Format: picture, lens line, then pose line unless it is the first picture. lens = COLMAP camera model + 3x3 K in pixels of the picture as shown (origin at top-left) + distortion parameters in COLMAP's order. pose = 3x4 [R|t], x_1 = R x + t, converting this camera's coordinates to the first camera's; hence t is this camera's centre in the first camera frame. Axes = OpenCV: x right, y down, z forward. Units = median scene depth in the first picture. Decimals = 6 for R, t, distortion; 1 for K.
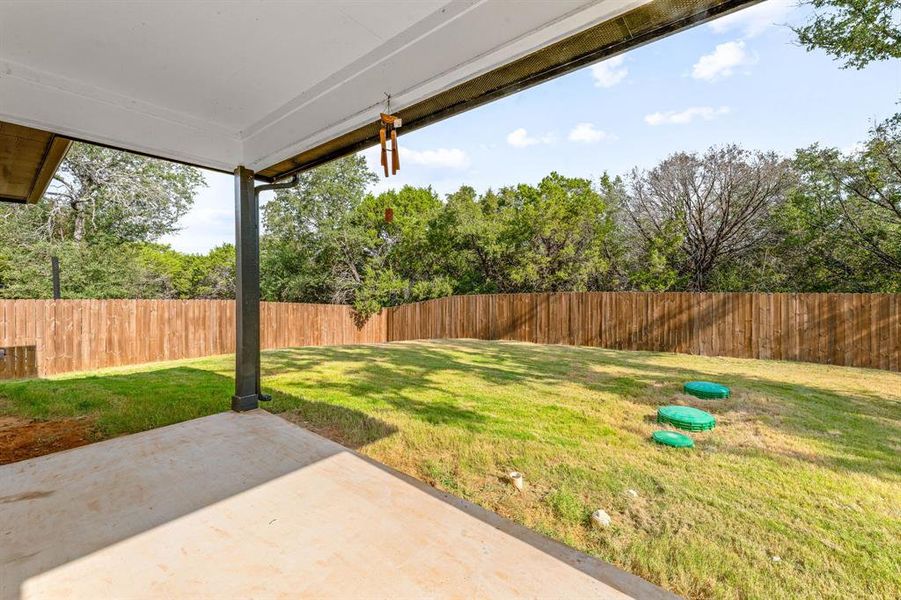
lens RADIAL K [[374.6, 0, 451.8], [0, 374.6, 287.3], [0, 0, 1]] dist [-0.000616, -0.000374]
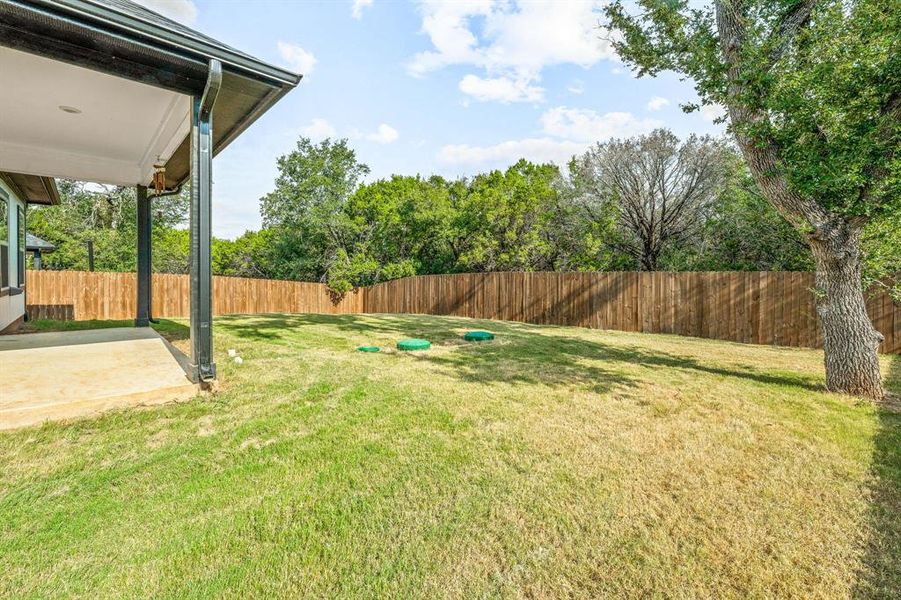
lens RADIAL K [[393.8, 0, 440.4], [0, 393.8, 280.9], [0, 0, 1]] dist [0.002578, 0.000487]
pose [[0.988003, 0.011314, -0.154018, 0.284561], [-0.009146, 0.999849, 0.014779, 0.020144], [0.154161, -0.013193, 0.987958, -0.149292]]
